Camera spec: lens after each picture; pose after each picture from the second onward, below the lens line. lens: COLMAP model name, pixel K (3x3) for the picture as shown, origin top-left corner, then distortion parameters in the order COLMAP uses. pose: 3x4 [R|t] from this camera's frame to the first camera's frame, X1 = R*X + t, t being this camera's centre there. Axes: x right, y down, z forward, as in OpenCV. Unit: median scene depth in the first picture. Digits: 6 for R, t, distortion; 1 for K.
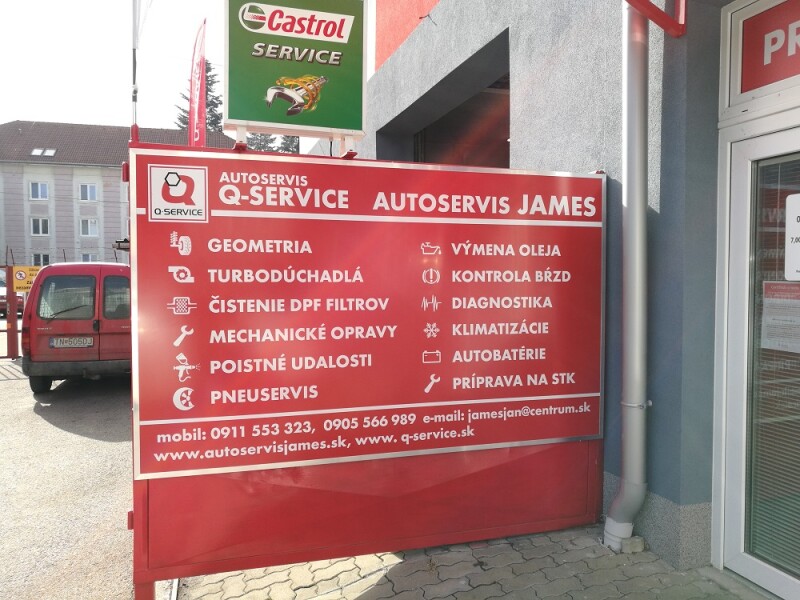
lens RADIAL K [[621.5, 0, 403.1], [0, 621.5, 298.0], [0, 0, 1]] dist [0.006559, -0.000937]
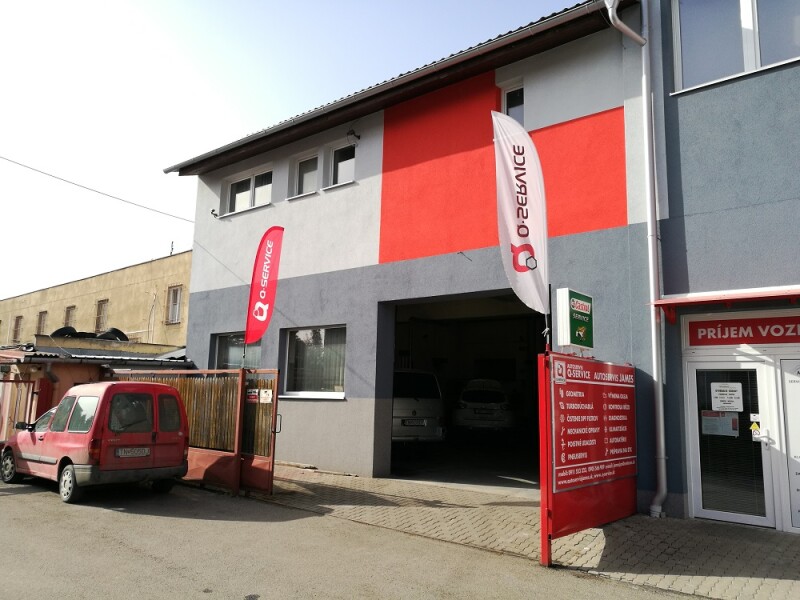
lens RADIAL K [[621.5, 0, 403.1], [0, 621.5, 298.0], [0, 0, 1]] dist [0.006559, -0.000937]
pose [[0.844093, 0.104796, 0.525856, -2.084559], [-0.006457, 0.982630, -0.185461, 0.004252], [-0.536158, 0.153151, 0.830108, -0.720668]]
